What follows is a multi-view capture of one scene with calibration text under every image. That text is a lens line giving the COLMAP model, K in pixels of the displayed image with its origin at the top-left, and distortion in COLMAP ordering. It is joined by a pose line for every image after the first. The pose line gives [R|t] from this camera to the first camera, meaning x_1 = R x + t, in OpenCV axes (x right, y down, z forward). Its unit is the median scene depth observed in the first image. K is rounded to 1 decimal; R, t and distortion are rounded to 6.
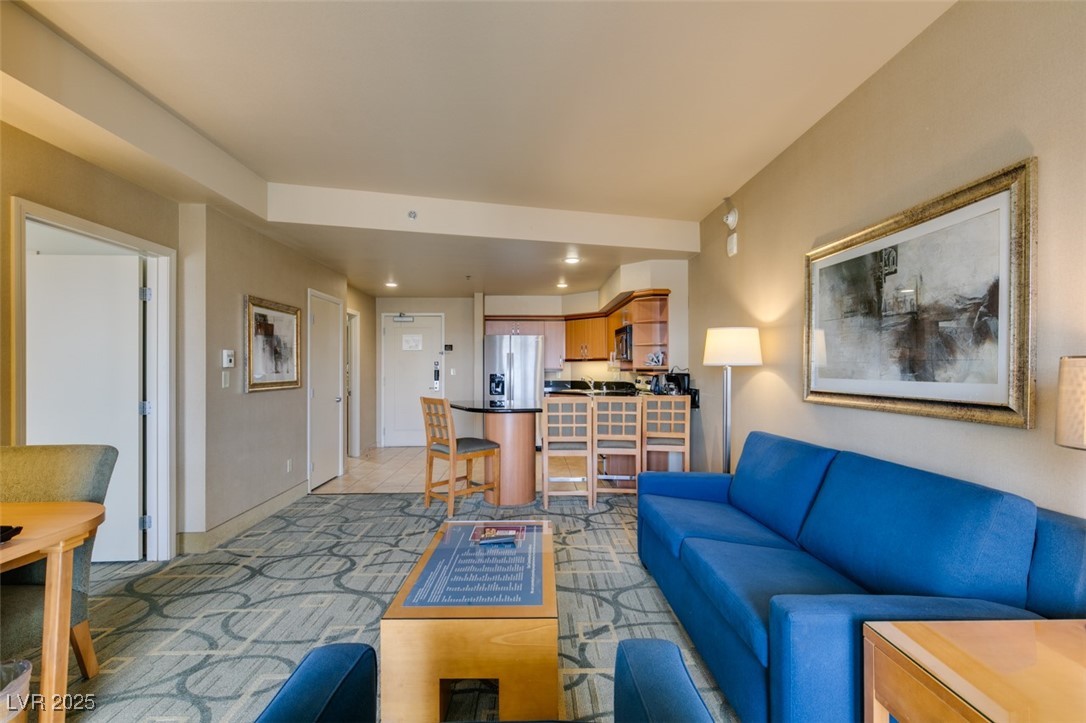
lens RADIAL K [[485.9, 0, 542.8], [0, 485.9, 368.0], [0, 0, 1]] dist [0.003580, -0.001972]
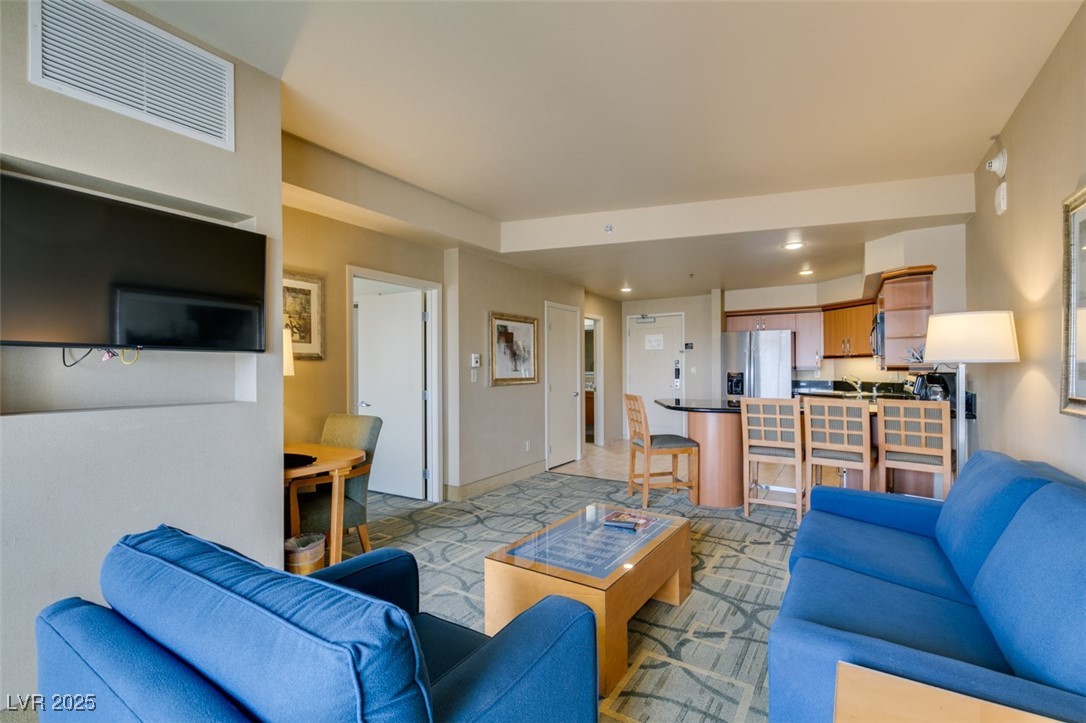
lens RADIAL K [[485.9, 0, 540.3], [0, 485.9, 366.4], [0, 0, 1]] dist [0.003580, -0.001972]
pose [[0.828416, -0.002675, -0.560107, 0.234405], [0.003219, 0.999995, -0.000015, -0.001684], [0.560105, -0.001790, 0.828420, -0.005771]]
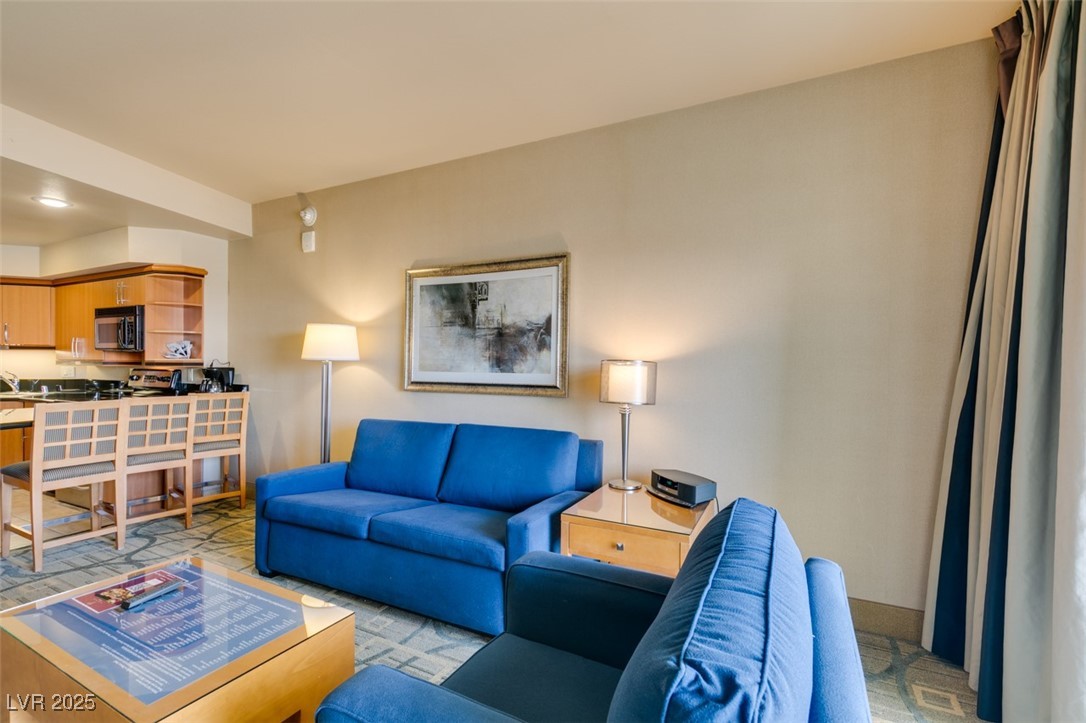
lens RADIAL K [[485.9, 0, 546.1], [0, 485.9, 365.9], [0, 0, 1]] dist [0.003580, -0.001972]
pose [[0.471193, 0.000288, 0.882030, -0.292254], [-0.009015, 0.999949, 0.004489, -0.001458], [-0.881984, -0.010066, 0.471172, 0.080517]]
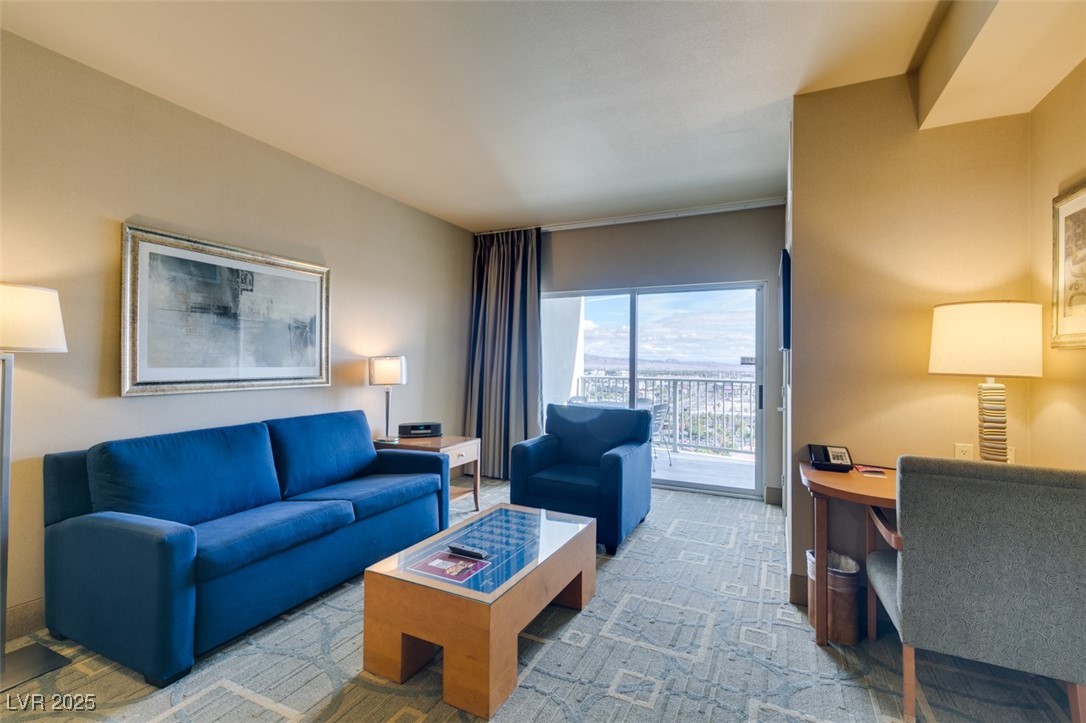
lens RADIAL K [[485.9, 0, 537.8], [0, 485.9, 357.1], [0, 0, 1]] dist [0.003580, -0.001972]
pose [[-0.889891, -0.001879, 0.456169, -0.389552], [-0.007409, 0.999919, -0.010334, 0.002938], [-0.456113, -0.012576, -0.889833, 1.099189]]
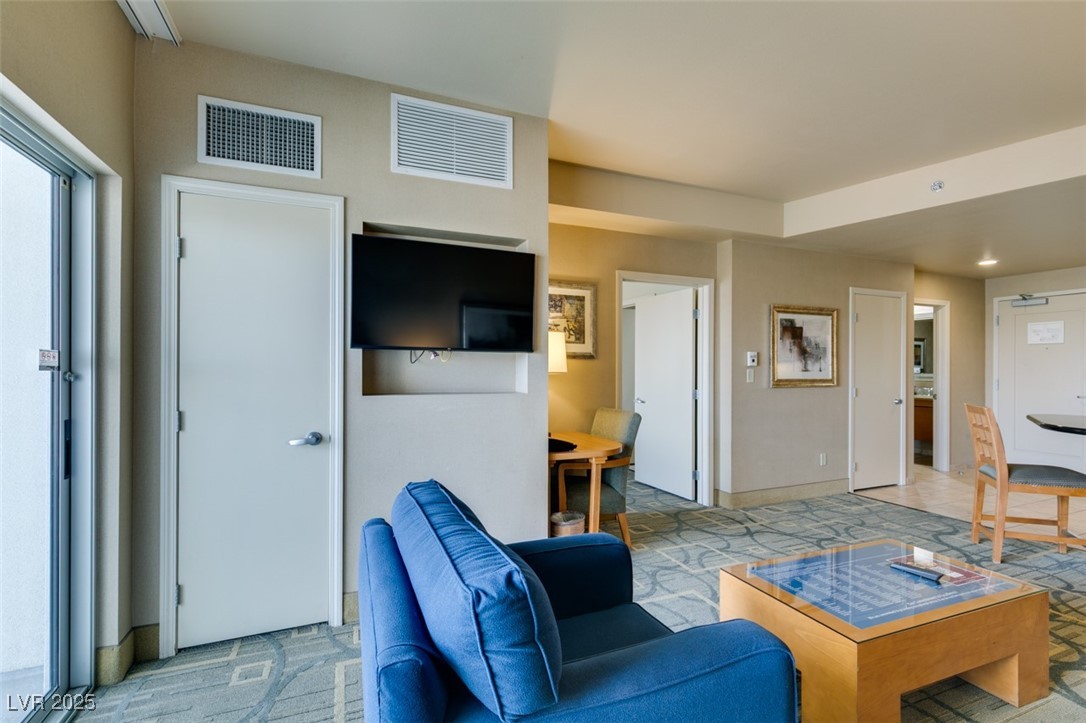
lens RADIAL K [[485.9, 0, 537.0], [0, 485.9, 366.8], [0, 0, 1]] dist [0.003580, -0.001972]
pose [[0.359791, 0.003996, -0.933025, 0.287062], [-0.004236, 0.999988, 0.002649, -0.000252], [0.933023, 0.002999, 0.359803, 0.048300]]
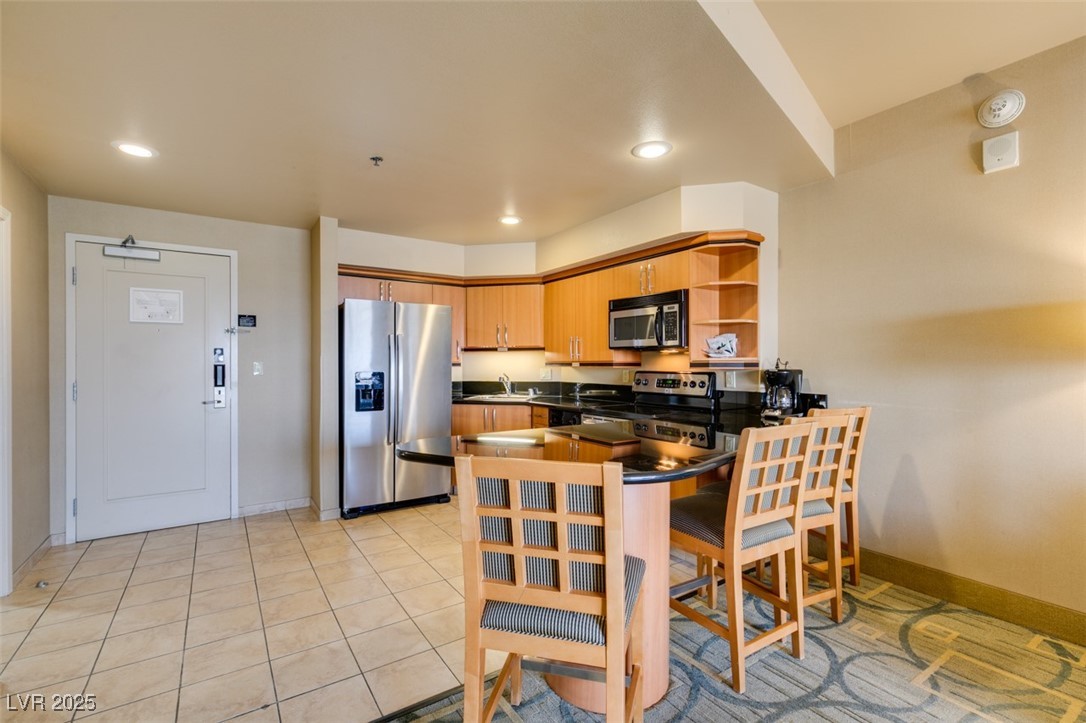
lens RADIAL K [[485.9, 0, 543.7], [0, 485.9, 363.8], [0, 0, 1]] dist [0.003580, -0.001972]
pose [[0.845825, -0.000305, 0.533461, -0.418621], [-0.000957, 0.999997, 0.002088, 0.003622], [-0.533460, -0.002277, 0.845822, 0.840785]]
